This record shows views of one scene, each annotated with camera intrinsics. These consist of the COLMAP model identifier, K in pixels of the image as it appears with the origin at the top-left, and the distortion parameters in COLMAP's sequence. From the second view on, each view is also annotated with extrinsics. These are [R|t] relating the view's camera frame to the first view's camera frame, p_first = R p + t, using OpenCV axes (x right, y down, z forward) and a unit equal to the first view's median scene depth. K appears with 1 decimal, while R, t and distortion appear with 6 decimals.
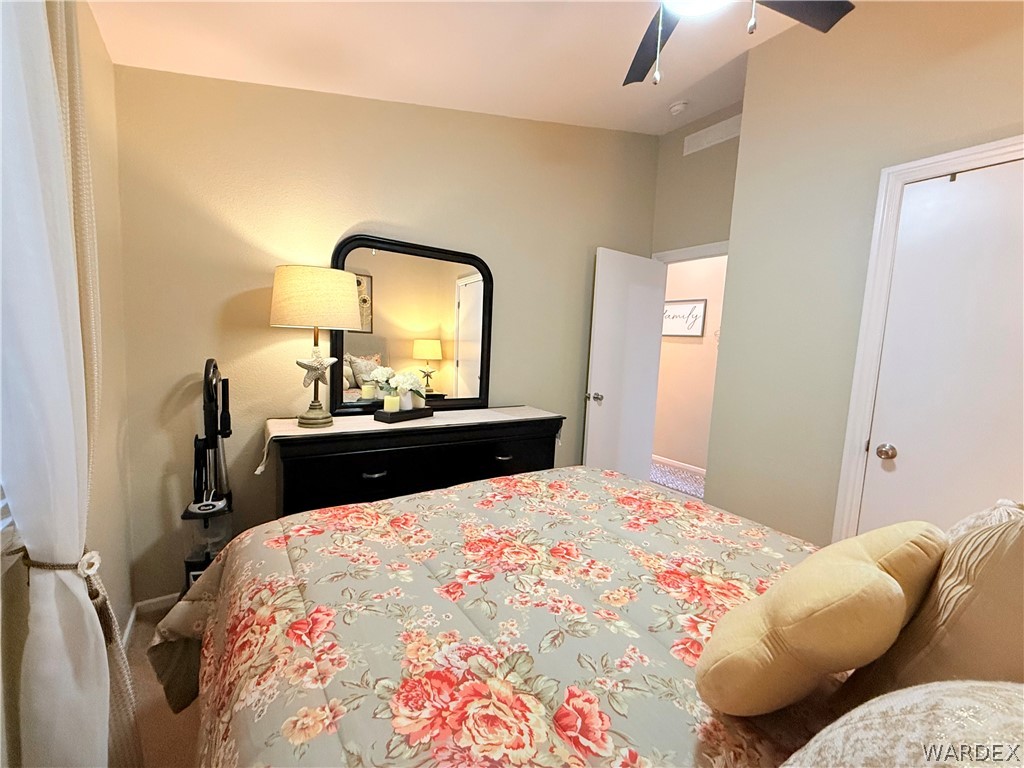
lens RADIAL K [[422.7, 0, 507.6], [0, 422.7, 383.6], [0, 0, 1]] dist [0.000026, 0.000214]
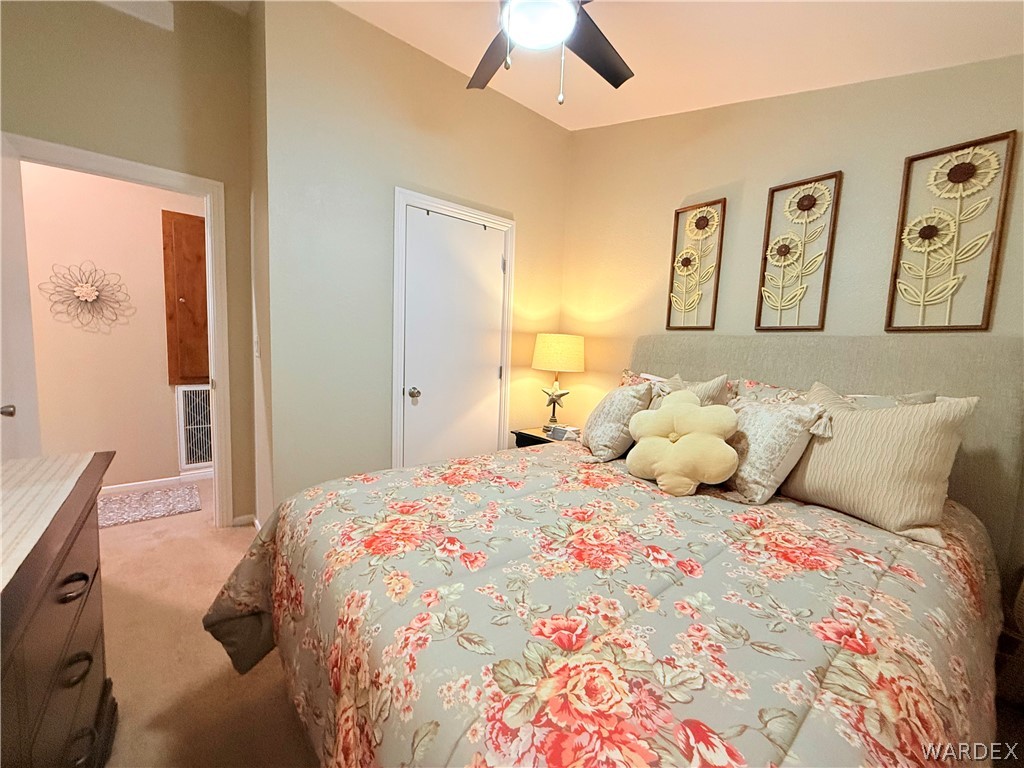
lens RADIAL K [[358.6, 0, 511.4], [0, 358.6, 409.6], [0, 0, 1]] dist [-0.001220, 0.003267]
pose [[-0.050638, -0.235492, 0.970556, -0.765553], [0.050773, 0.969939, 0.237991, -0.139791], [-0.997426, 0.061330, -0.037160, 1.211949]]
